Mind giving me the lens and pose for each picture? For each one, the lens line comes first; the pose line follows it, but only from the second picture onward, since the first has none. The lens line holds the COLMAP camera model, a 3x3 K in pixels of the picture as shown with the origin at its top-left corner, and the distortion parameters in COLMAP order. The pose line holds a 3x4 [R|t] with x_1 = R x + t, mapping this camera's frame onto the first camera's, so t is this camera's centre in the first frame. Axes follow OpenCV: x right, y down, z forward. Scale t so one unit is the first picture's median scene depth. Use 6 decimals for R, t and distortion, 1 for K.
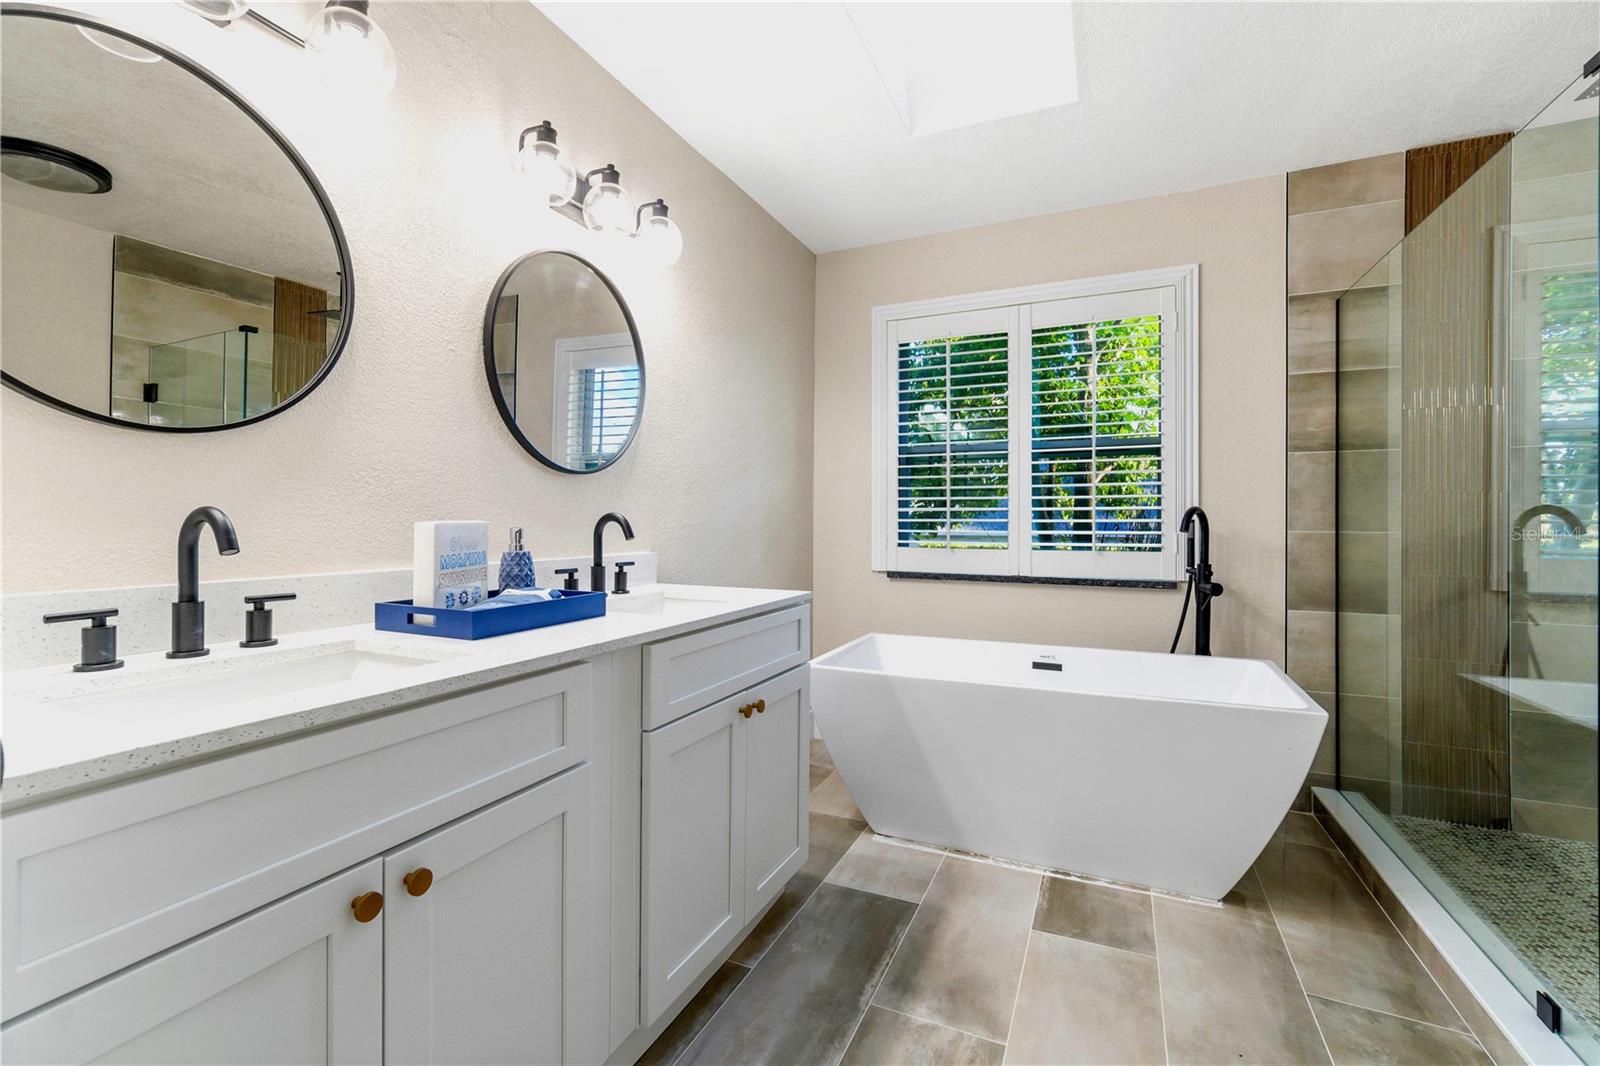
lens RADIAL K [[690.6, 0, 800.9], [0, 690.6, 520.3], [0, 0, 1]] dist [-0.008438, -0.000201]
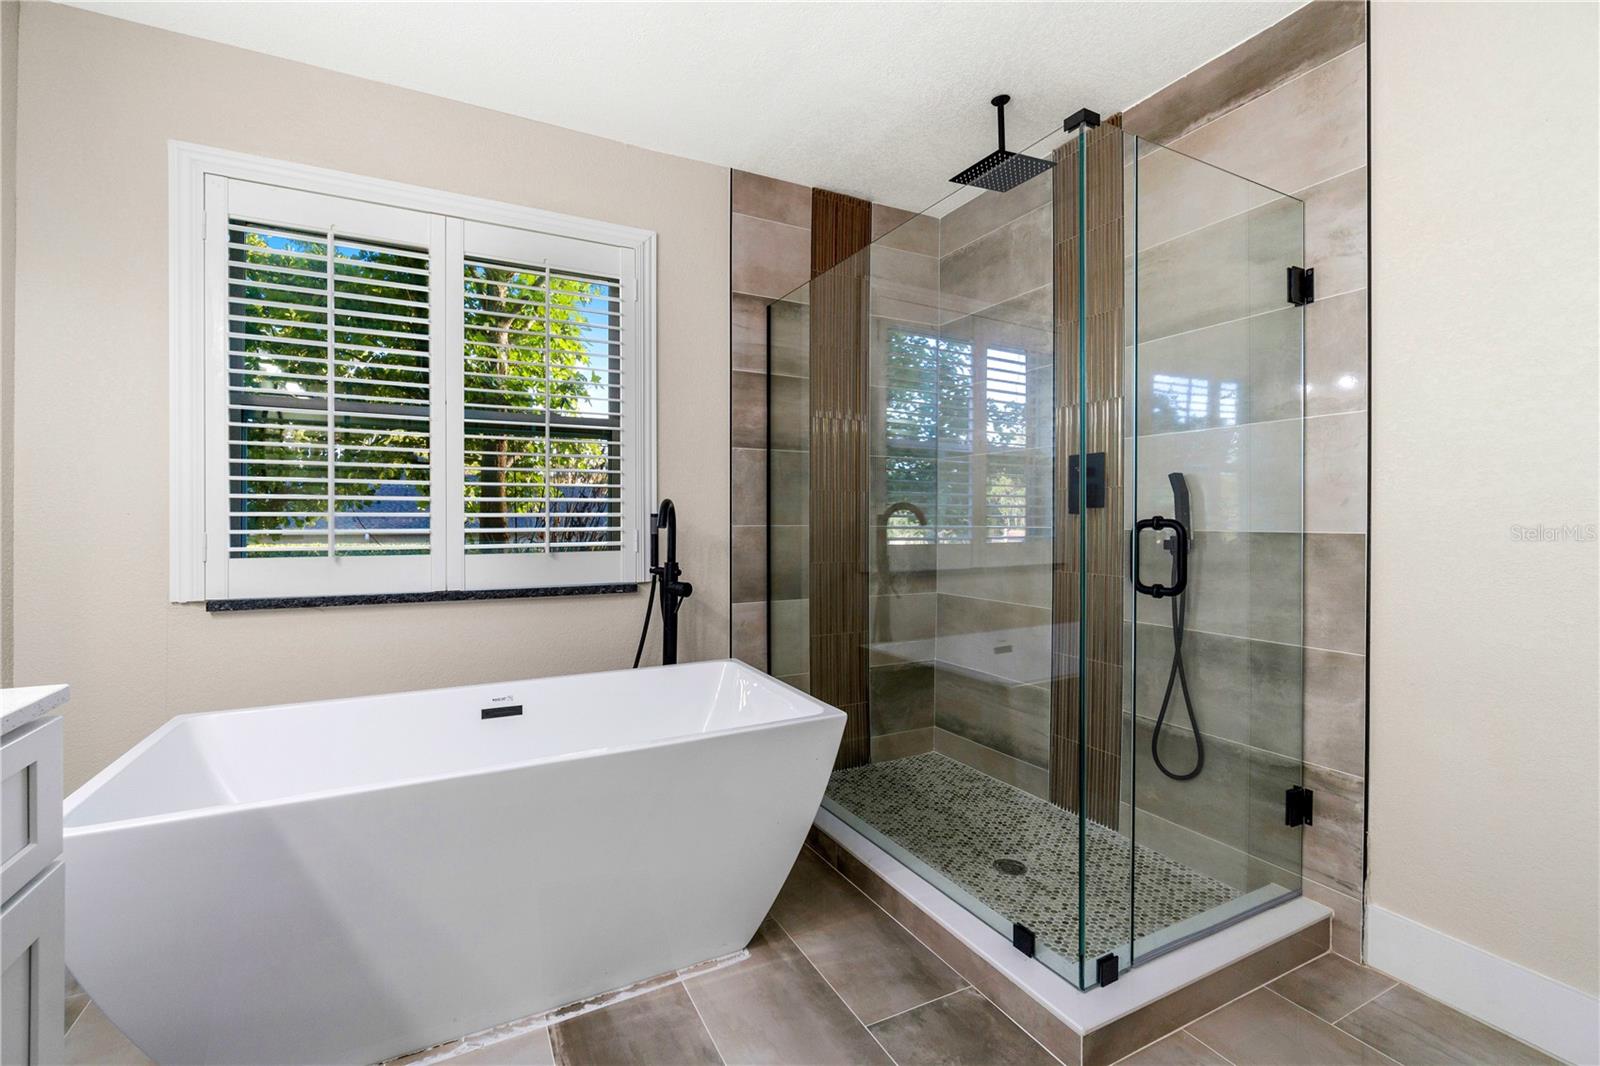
lens RADIAL K [[690.6, 0, 800.9], [0, 690.6, 520.3], [0, 0, 1]] dist [-0.008438, -0.000201]
pose [[0.618562, -0.004589, 0.785723, -0.024480], [-0.000190, 0.999982, 0.005991, 0.002206], [-0.785736, -0.003855, 0.618550, 0.303202]]
